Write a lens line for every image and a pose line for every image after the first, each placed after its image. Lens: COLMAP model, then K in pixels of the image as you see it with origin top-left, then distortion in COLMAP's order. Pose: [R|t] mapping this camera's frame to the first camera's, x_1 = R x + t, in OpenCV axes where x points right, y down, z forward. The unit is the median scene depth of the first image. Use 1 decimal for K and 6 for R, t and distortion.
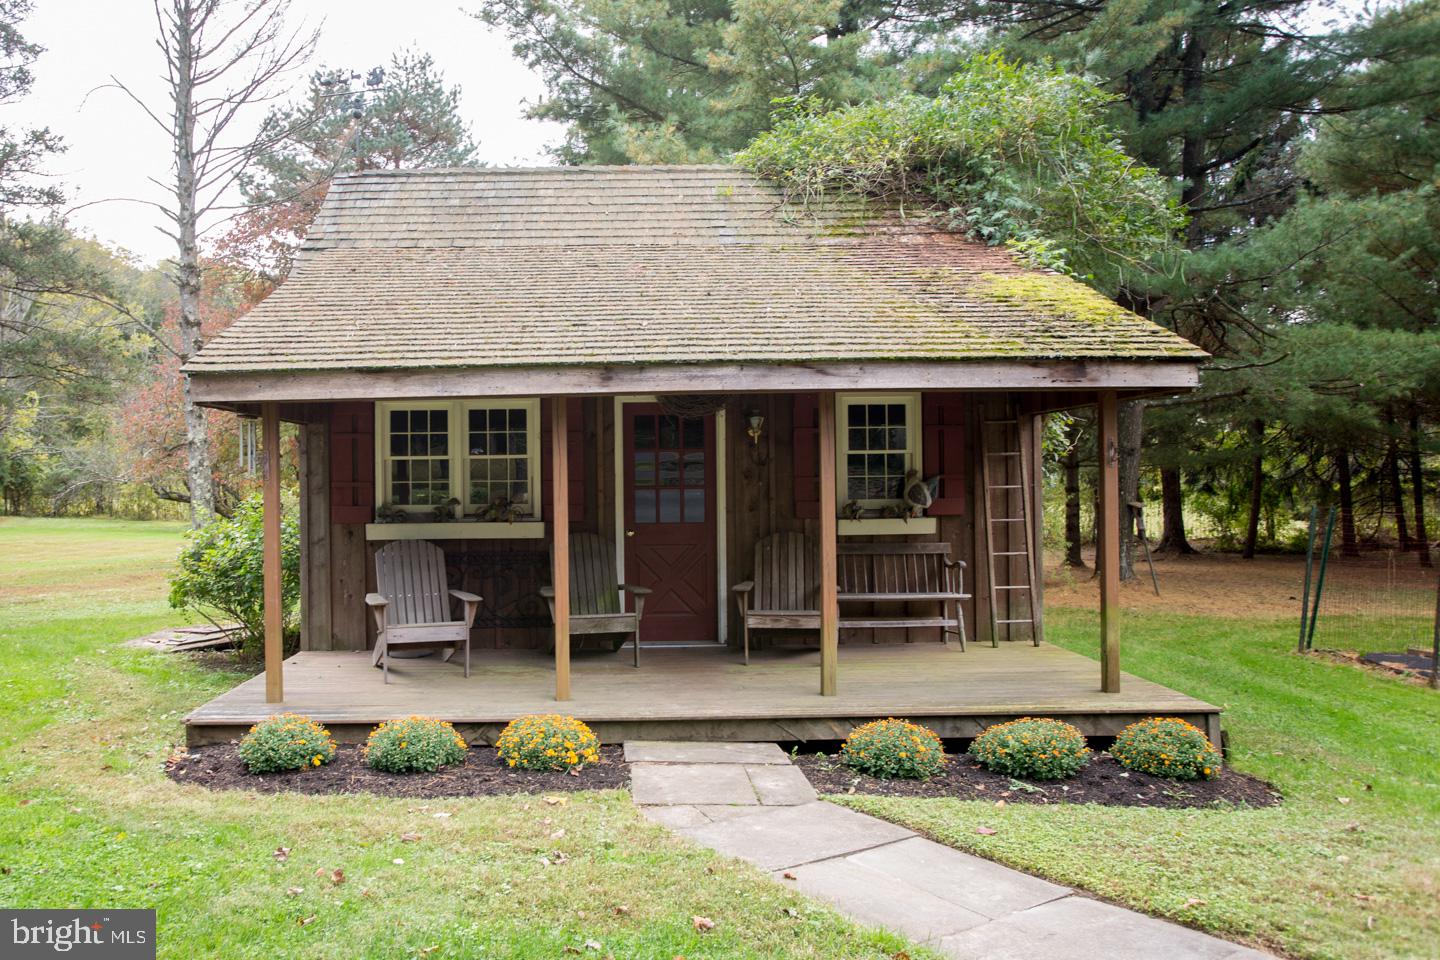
lens RADIAL K [[1089.3, 0, 720.0], [0, 1089.3, 480.0], [0, 0, 1]] dist [-0.046508, -0.001569]
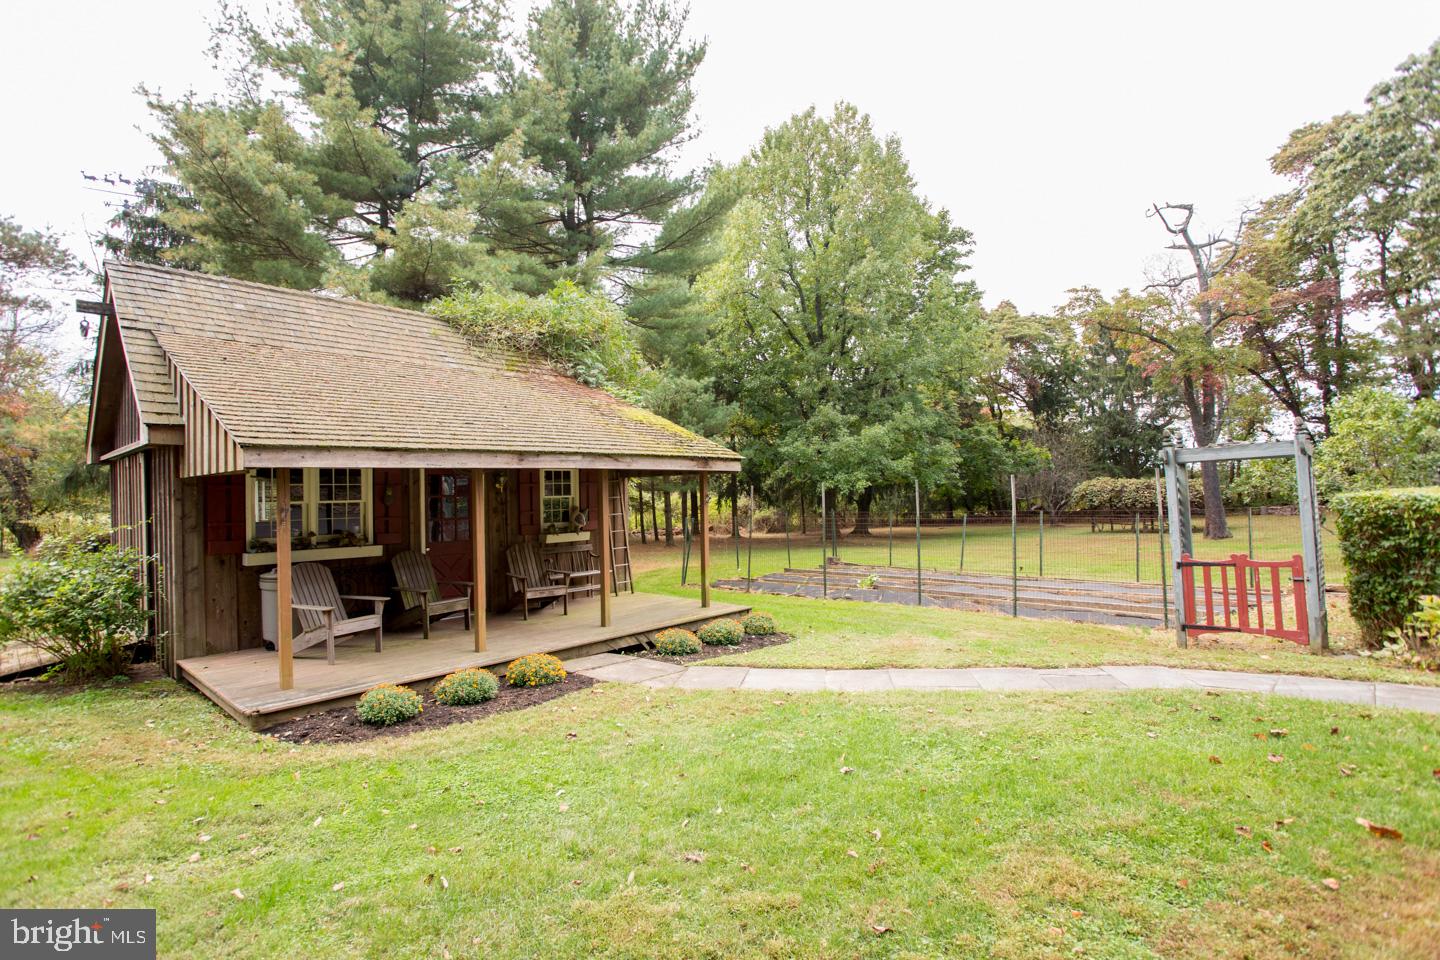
lens RADIAL K [[696.4, 0, 715.9], [0, 696.4, 487.8], [0, 0, 1]] dist [-0.072544, 0.035112]
pose [[0.667880, 0.003102, 0.744262, -0.687432], [0.007574, 0.999911, -0.010964, -0.032725], [-0.744230, 0.012959, 0.667797, 0.030805]]
